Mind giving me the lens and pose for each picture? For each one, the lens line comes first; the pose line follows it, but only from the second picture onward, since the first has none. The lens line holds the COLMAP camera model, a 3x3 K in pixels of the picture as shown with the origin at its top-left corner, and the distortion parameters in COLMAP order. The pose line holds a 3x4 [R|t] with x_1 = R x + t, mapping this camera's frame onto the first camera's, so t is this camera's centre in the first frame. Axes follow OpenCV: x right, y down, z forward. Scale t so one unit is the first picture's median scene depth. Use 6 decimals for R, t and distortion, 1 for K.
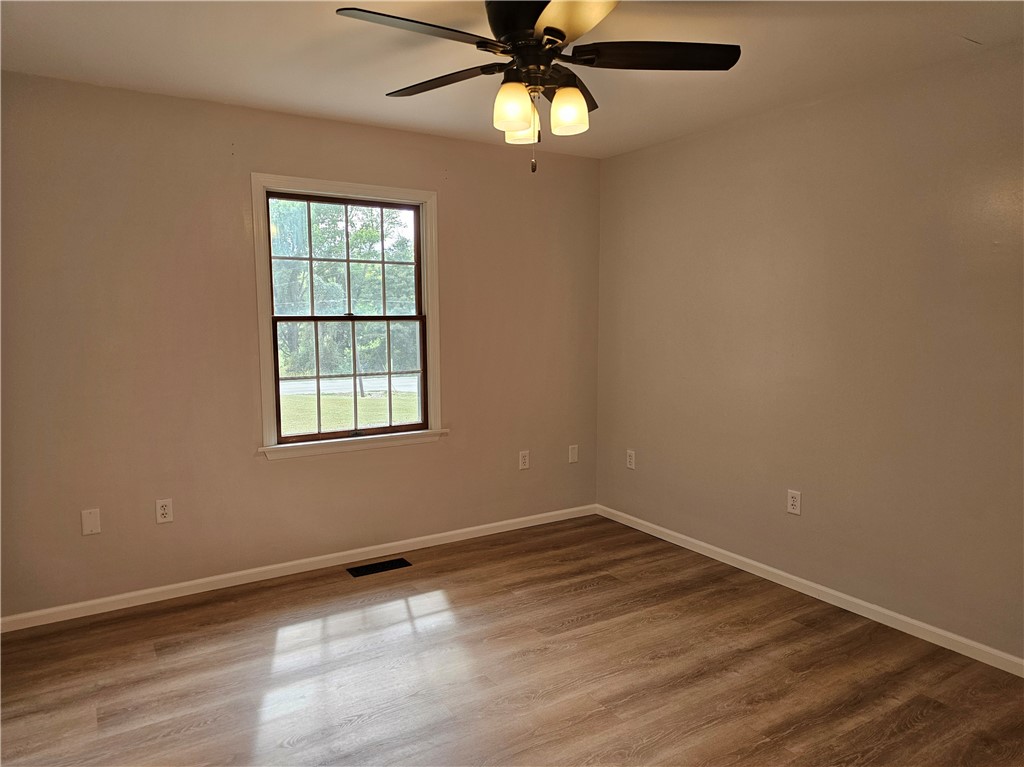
lens RADIAL K [[693.8, 0, 512.0], [0, 693.8, 383.5], [0, 0, 1]] dist [0.048792, -0.037255]
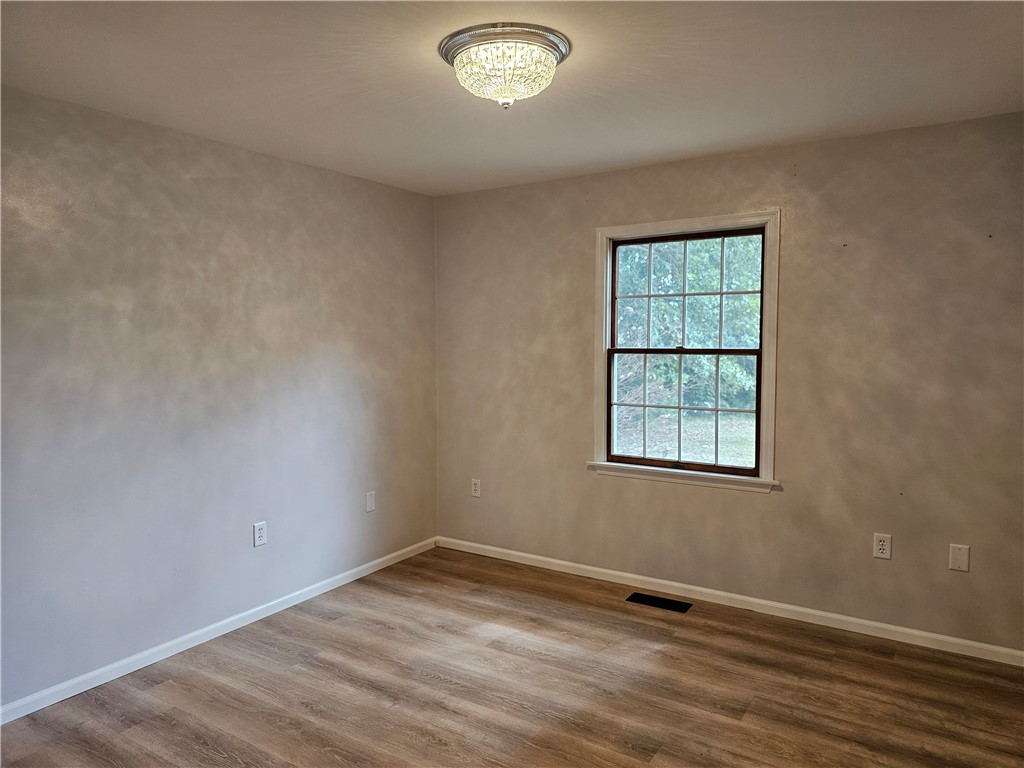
lens RADIAL K [[693.8, 0, 512.0], [0, 693.8, 384.0], [0, 0, 1]] dist [0.048792, -0.037255]
pose [[0.420761, 0.057679, -0.905336, 0.598298], [-0.096912, 0.995124, 0.018358, -0.042160], [0.901980, 0.080014, 0.424299, 0.363547]]
